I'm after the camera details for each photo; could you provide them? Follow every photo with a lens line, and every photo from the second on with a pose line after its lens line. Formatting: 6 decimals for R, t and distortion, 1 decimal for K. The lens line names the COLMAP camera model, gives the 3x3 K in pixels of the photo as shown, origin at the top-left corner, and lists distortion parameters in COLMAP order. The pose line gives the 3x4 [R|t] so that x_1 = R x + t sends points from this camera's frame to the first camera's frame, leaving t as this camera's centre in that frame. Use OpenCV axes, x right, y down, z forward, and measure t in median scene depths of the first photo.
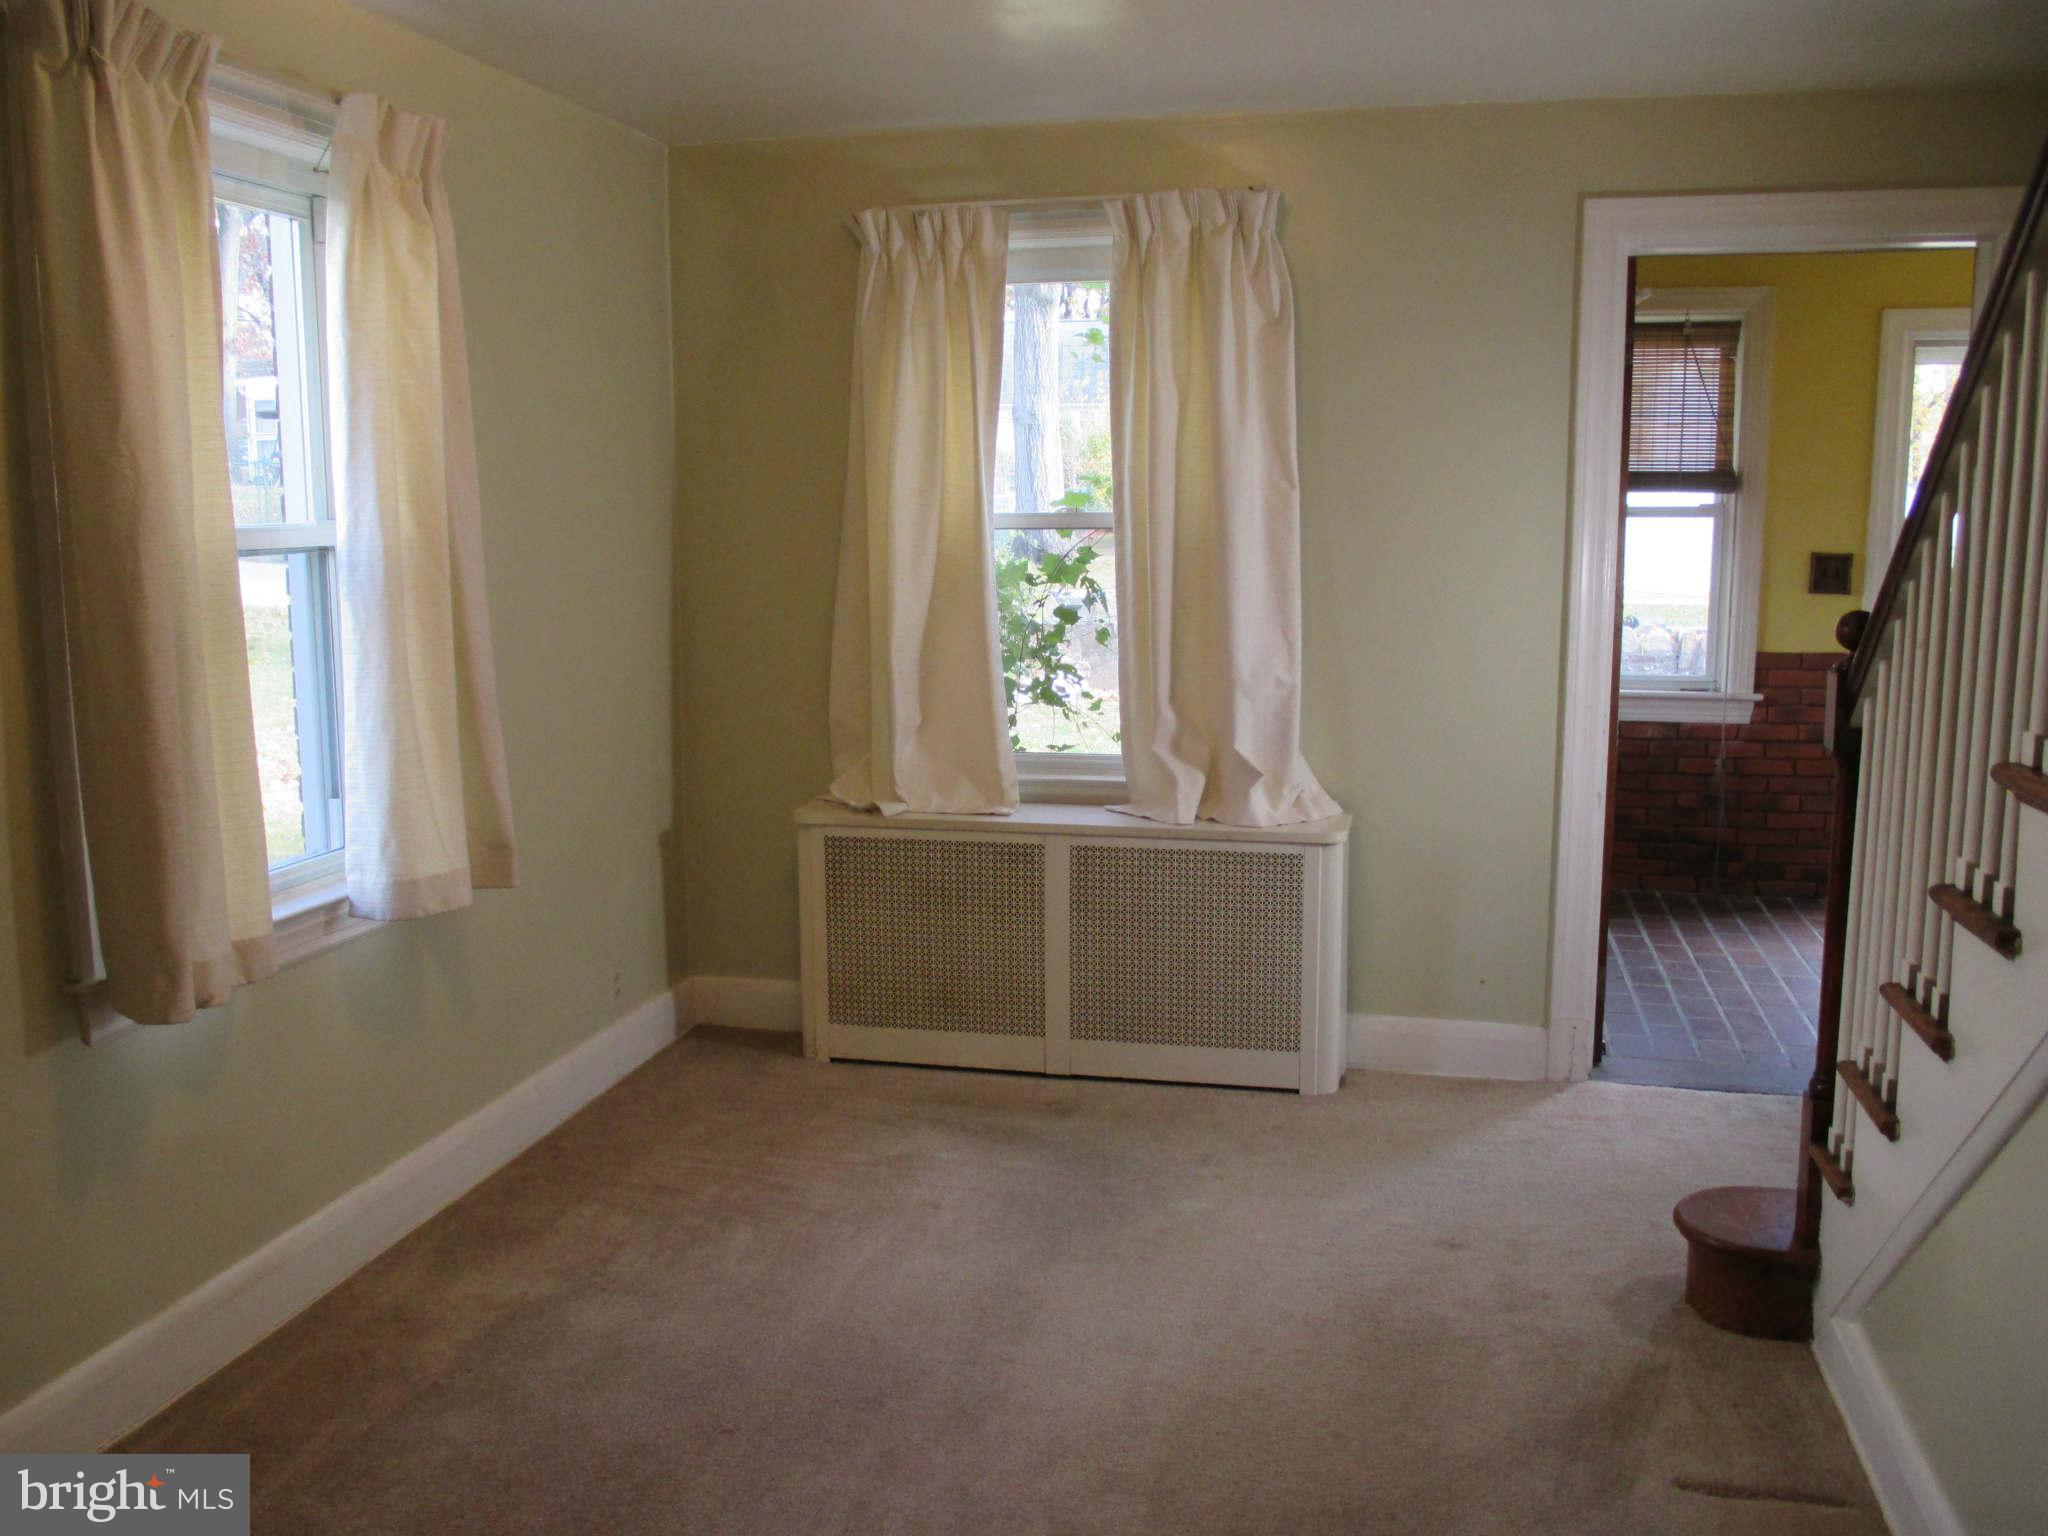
lens RADIAL K [[1710.5, 0, 1024.0], [0, 1710.5, 768.0], [0, 0, 1]] dist [-0.015161, -0.013232]
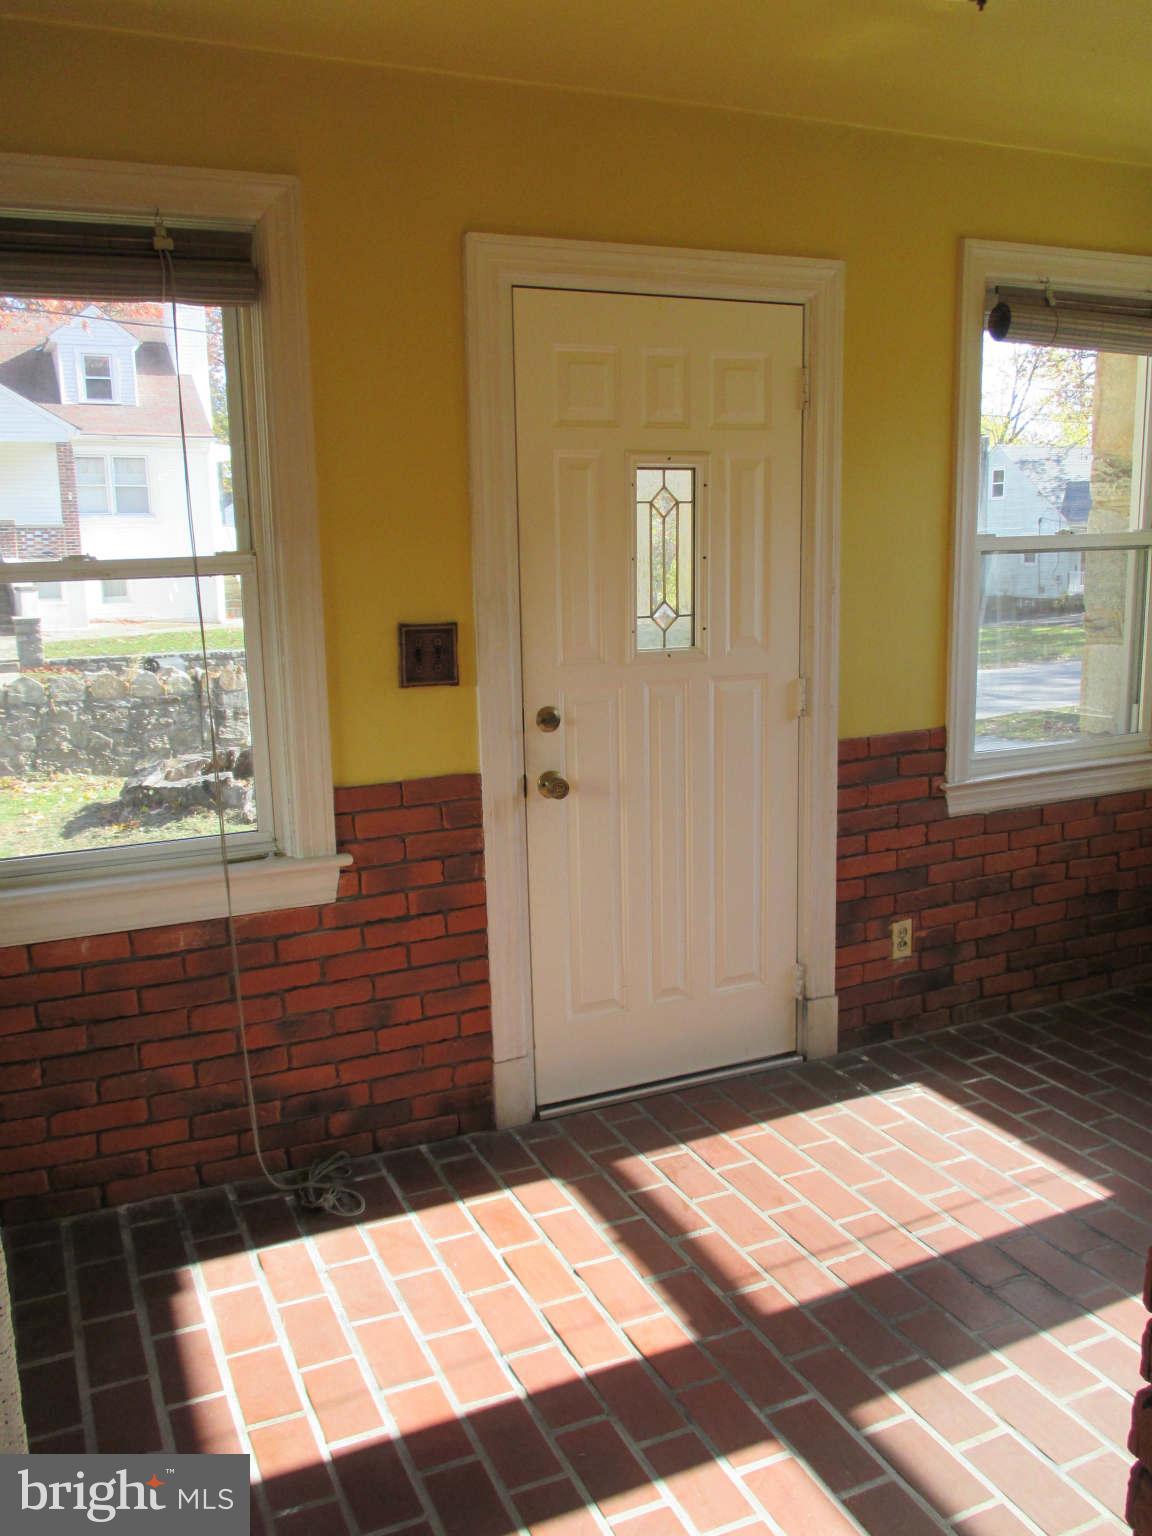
lens RADIAL K [[1252.5, 0, 576.0], [0, 1252.5, 768.0], [0, 0, 1]] dist [-0.105636, -0.002596]
pose [[0.786348, -0.119422, 0.606132, 0.226243], [0.108557, 0.992583, 0.054729, -0.089796], [-0.608172, 0.022763, 0.793479, 0.588325]]
